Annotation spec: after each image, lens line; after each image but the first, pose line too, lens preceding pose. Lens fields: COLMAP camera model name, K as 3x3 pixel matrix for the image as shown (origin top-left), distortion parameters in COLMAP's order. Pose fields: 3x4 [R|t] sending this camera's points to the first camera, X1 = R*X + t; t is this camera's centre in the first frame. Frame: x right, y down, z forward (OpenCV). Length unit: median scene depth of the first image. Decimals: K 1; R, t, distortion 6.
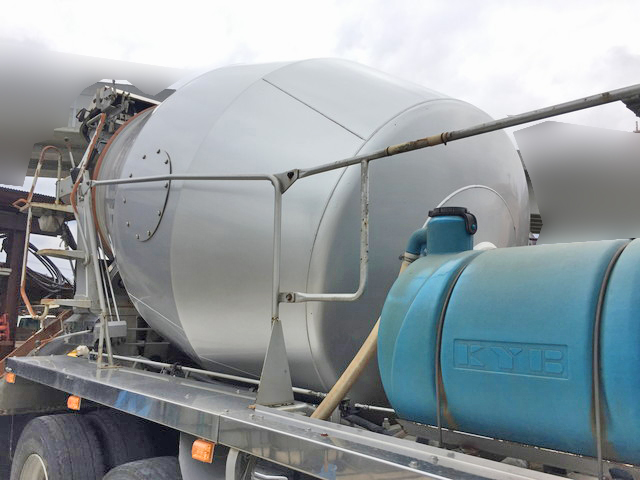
lens RADIAL K [[545.4, 0, 320.0], [0, 545.4, 240.0], [0, 0, 1]] dist [0.074469, -0.123696]
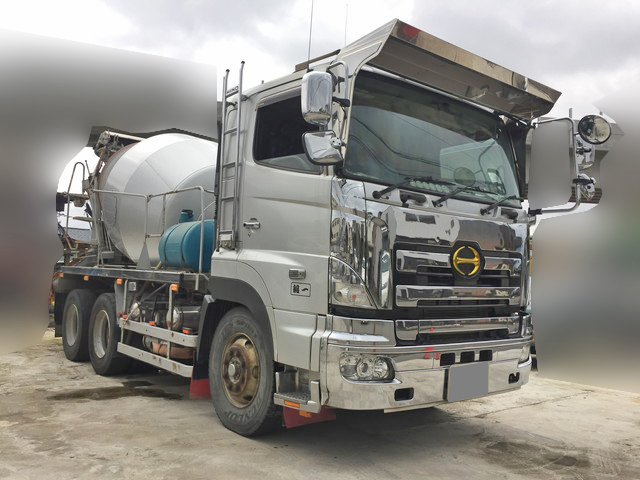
lens RADIAL K [[545.4, 0, 320.0], [0, 545.4, 240.0], [0, 0, 1]] dist [0.074469, -0.123696]
pose [[0.997871, 0.017287, -0.062887, 0.941338], [-0.012918, 0.997517, 0.069234, -0.086108], [0.063927, -0.068275, 0.995616, -1.733809]]
